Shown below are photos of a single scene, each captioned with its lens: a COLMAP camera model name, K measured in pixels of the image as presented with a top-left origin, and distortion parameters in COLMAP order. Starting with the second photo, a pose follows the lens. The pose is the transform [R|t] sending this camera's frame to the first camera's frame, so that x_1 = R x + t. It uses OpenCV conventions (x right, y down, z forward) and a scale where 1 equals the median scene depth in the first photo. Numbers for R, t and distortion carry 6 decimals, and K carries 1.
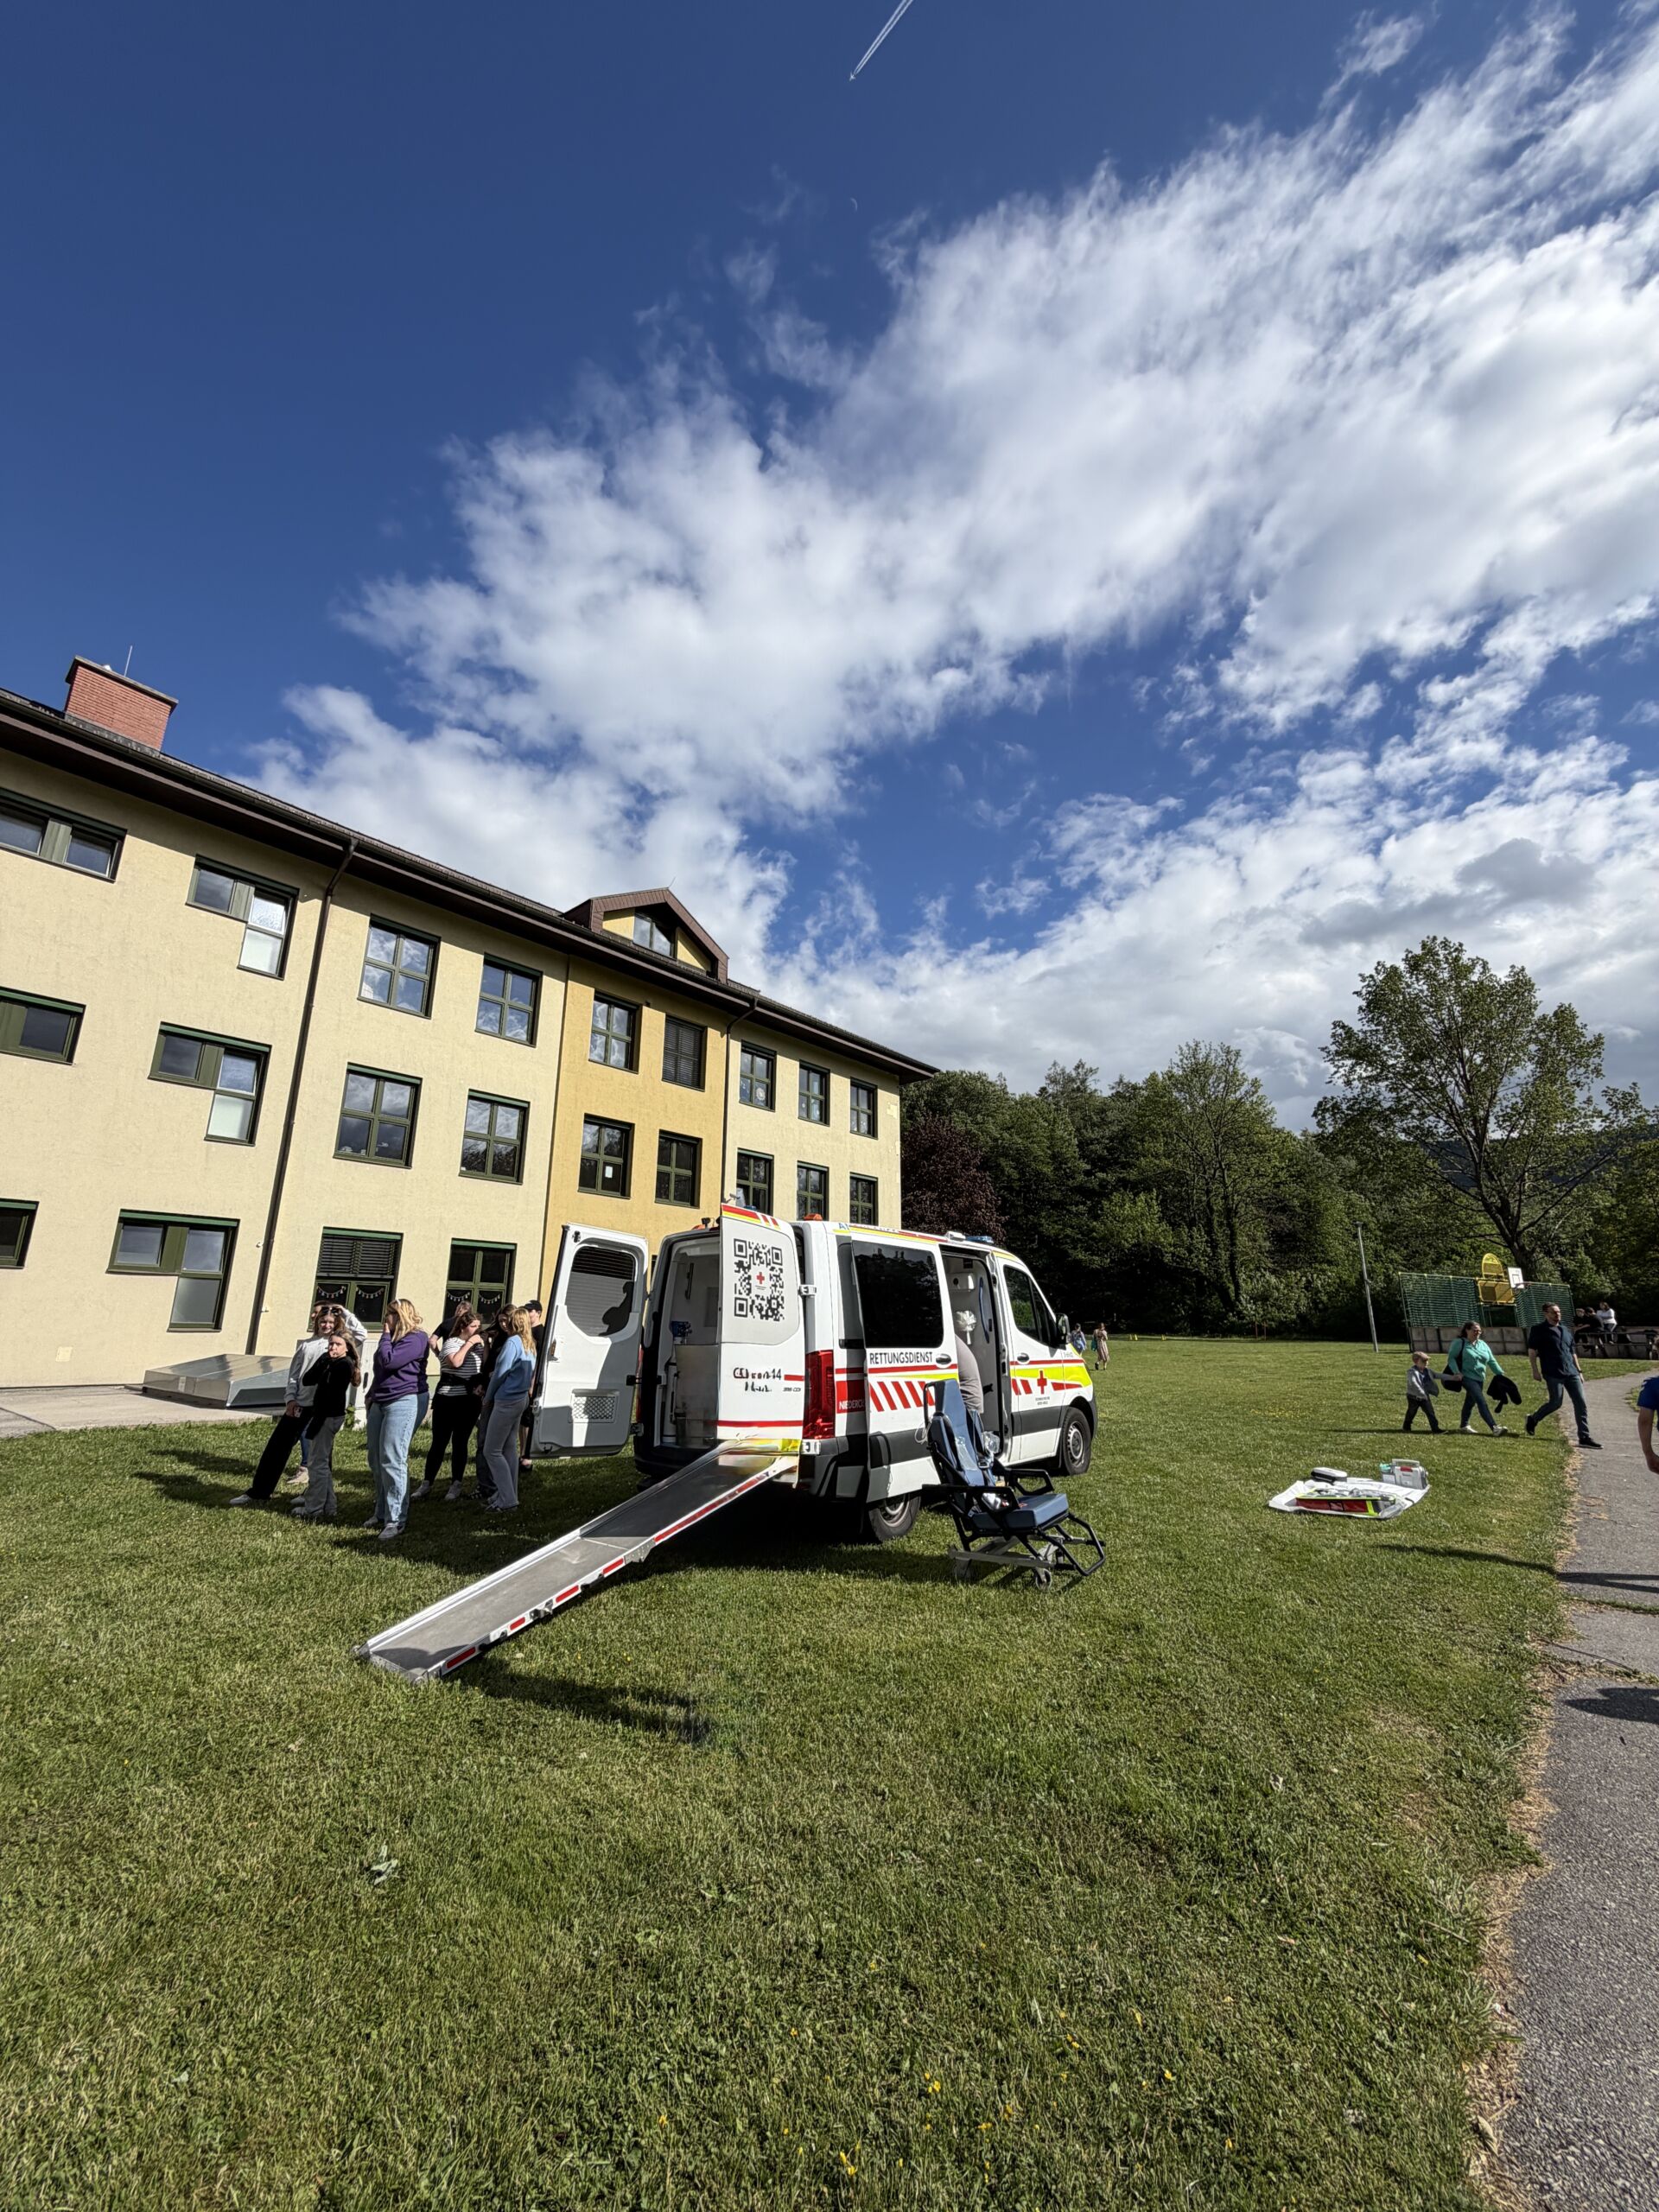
lens RADIAL K [[874.2, 0, 831.0], [0, 874.2, 1101.0], [0, 0, 1]] dist [-0.002701, -0.000162]
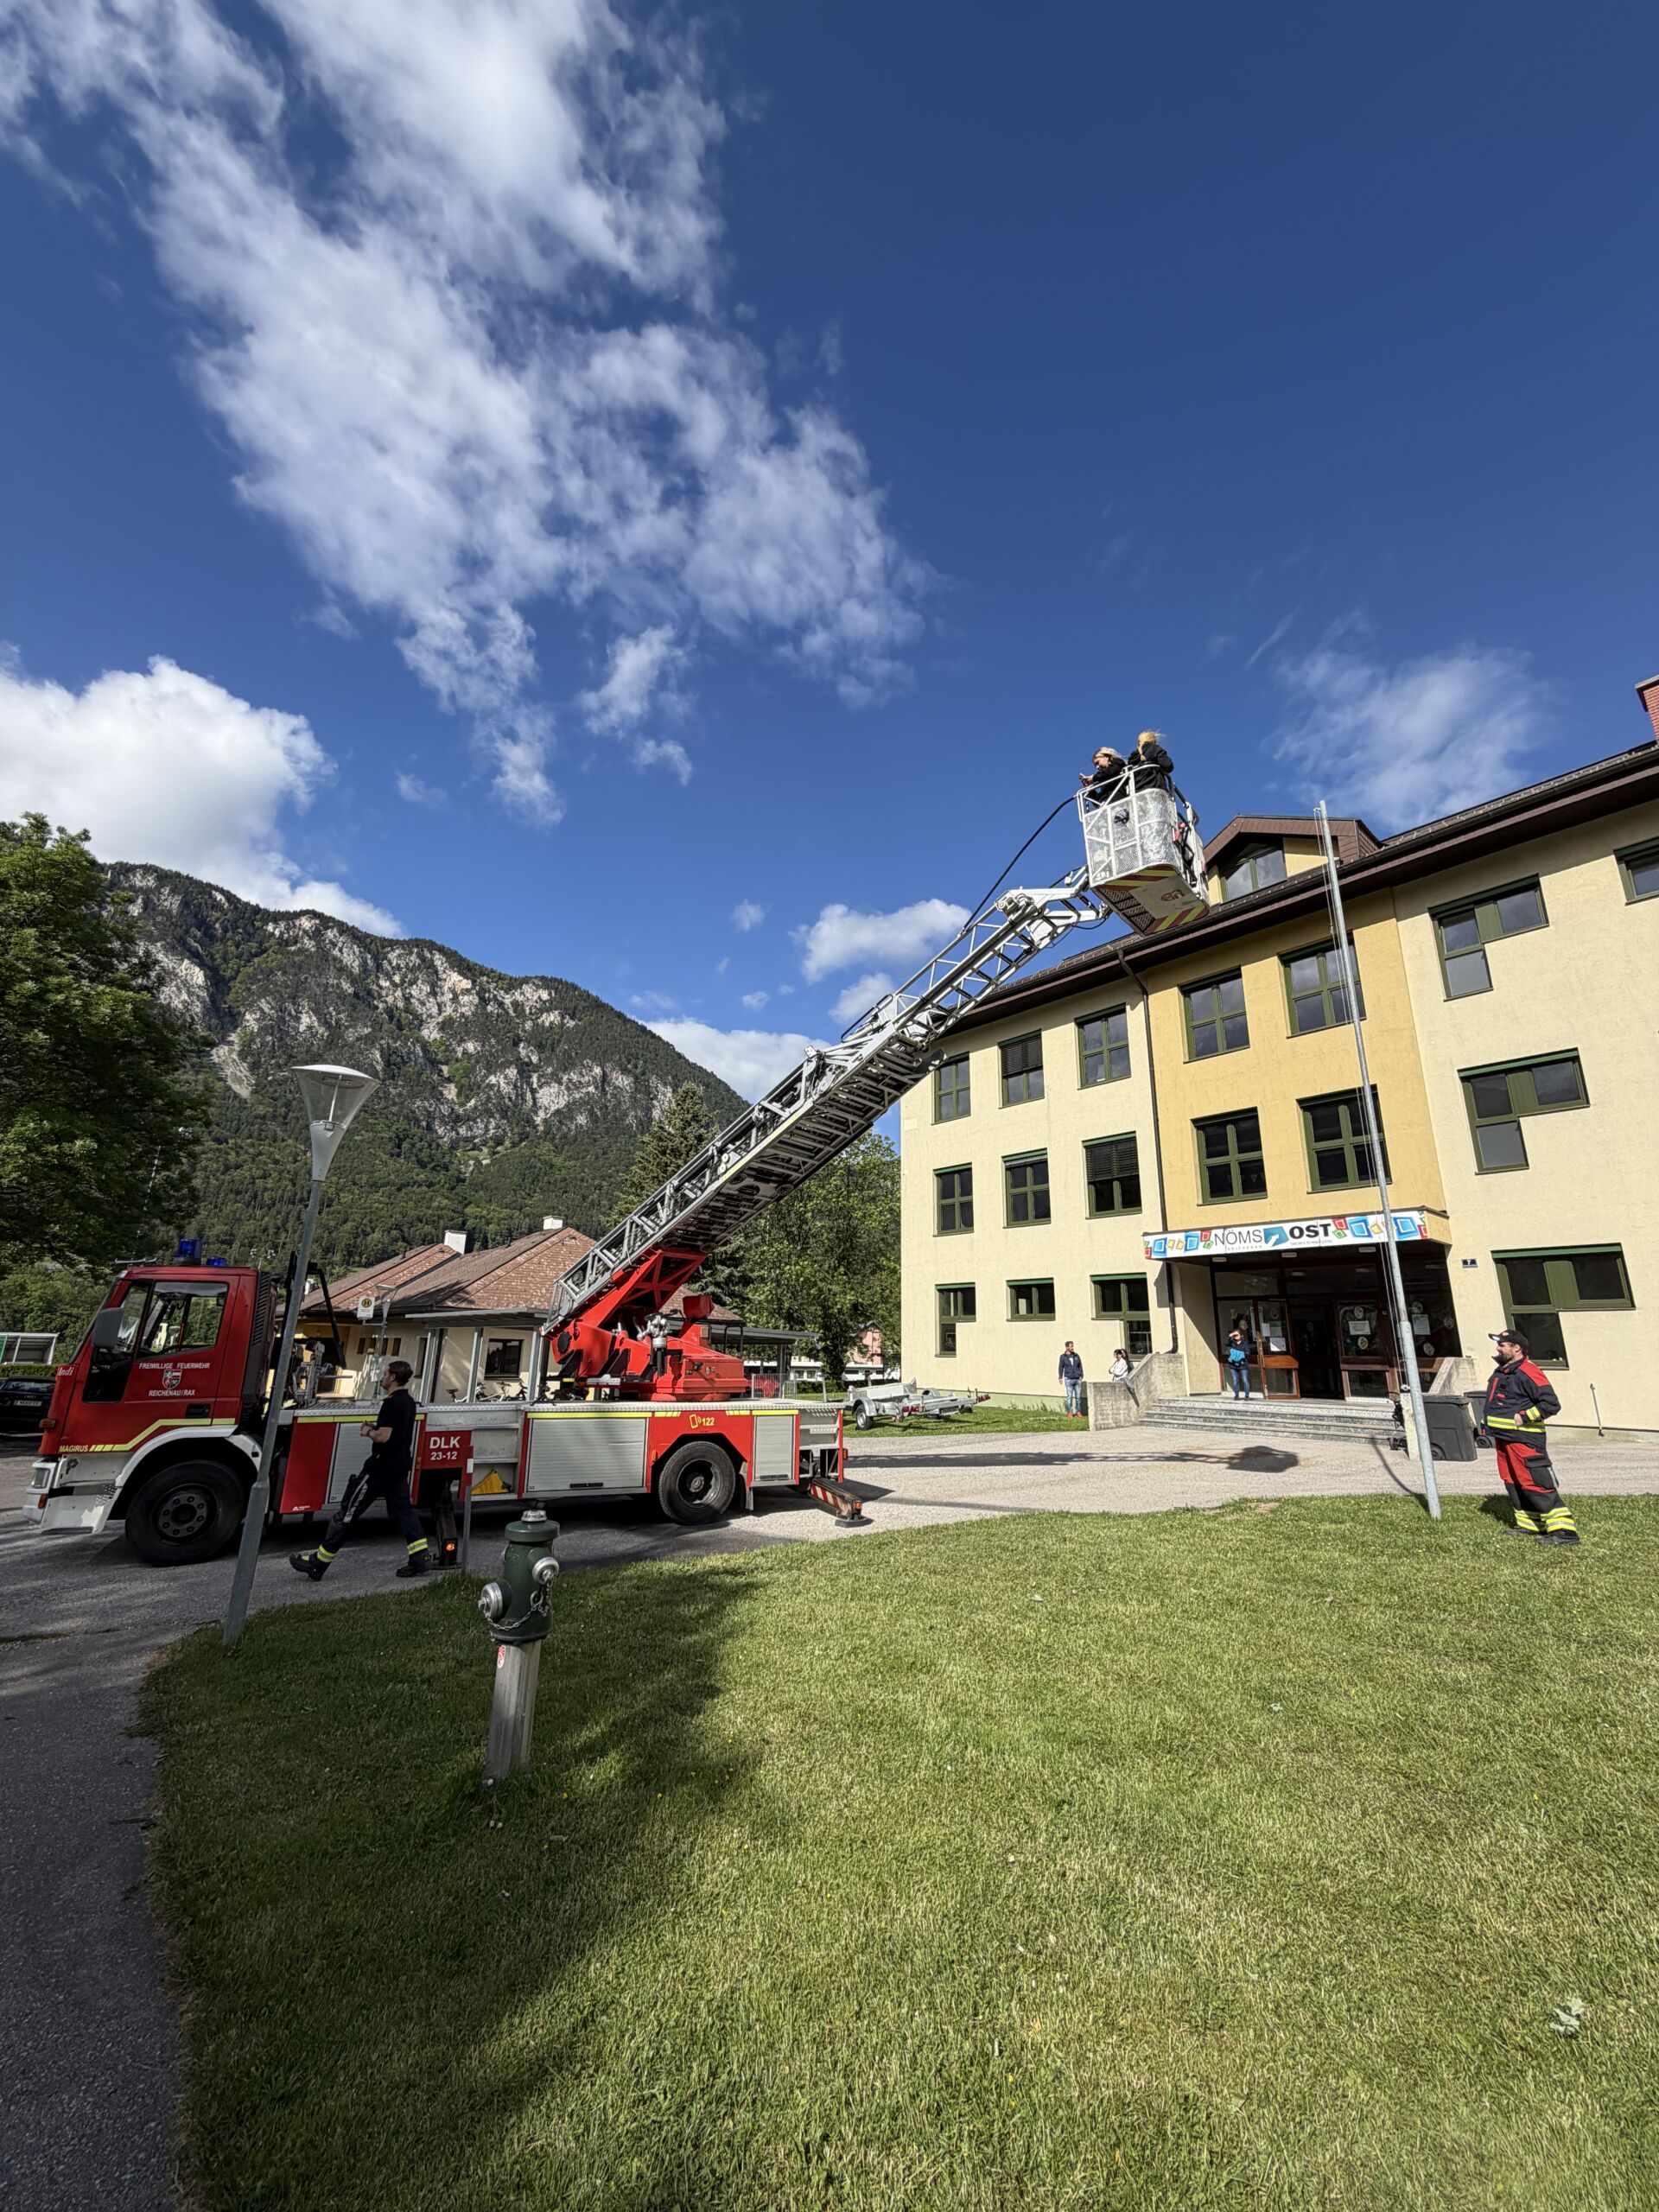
lens RADIAL K [[874.2, 0, 831.0], [0, 874.2, 1101.0], [0, 0, 1]] dist [-0.002701, -0.000162]
pose [[-0.147739, -0.281734, -0.948050, 0.546349], [0.227422, 0.923206, -0.309791, 0.164408], [0.962524, -0.261375, -0.072321, 0.603884]]
